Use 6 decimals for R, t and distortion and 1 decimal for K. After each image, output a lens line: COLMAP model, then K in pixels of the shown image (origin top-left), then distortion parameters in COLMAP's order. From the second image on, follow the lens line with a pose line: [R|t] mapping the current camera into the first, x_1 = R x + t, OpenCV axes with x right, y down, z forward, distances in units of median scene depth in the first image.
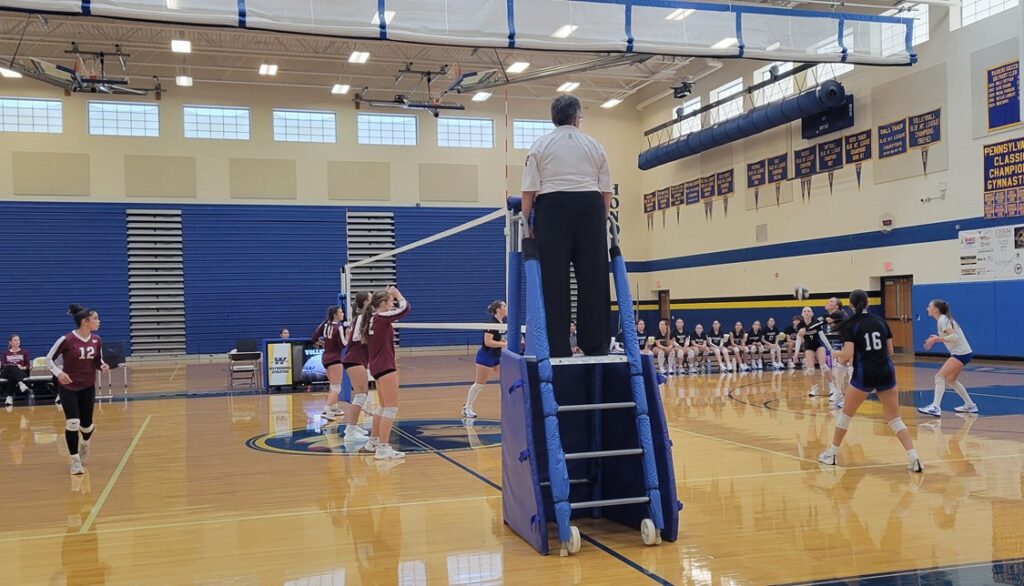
lens RADIAL K [[1047.8, 0, 529.0], [0, 1047.8, 295.8], [0, 0, 1]] dist [0.084210, 0.000000]
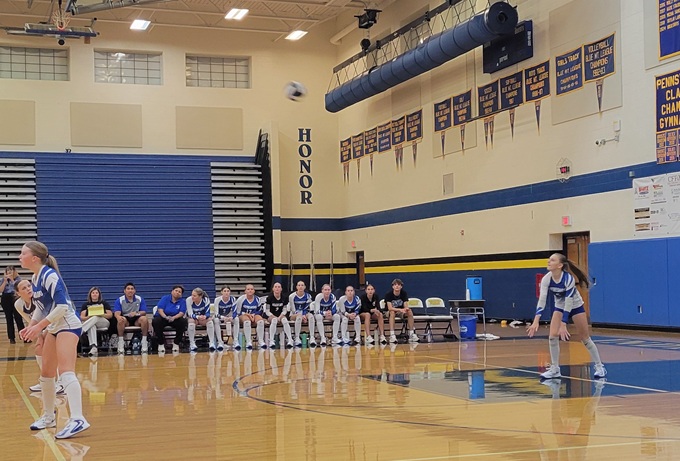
lens RADIAL K [[1134.9, 0, 365.8], [0, 1134.9, 238.4], [0, 0, 1]] dist [0.104152, 0.000000]
pose [[0.999972, 0.003619, 0.006614, 0.153446], [-0.003464, 0.999724, -0.023219, 0.006739], [-0.006696, 0.023195, 0.999709, 0.079474]]
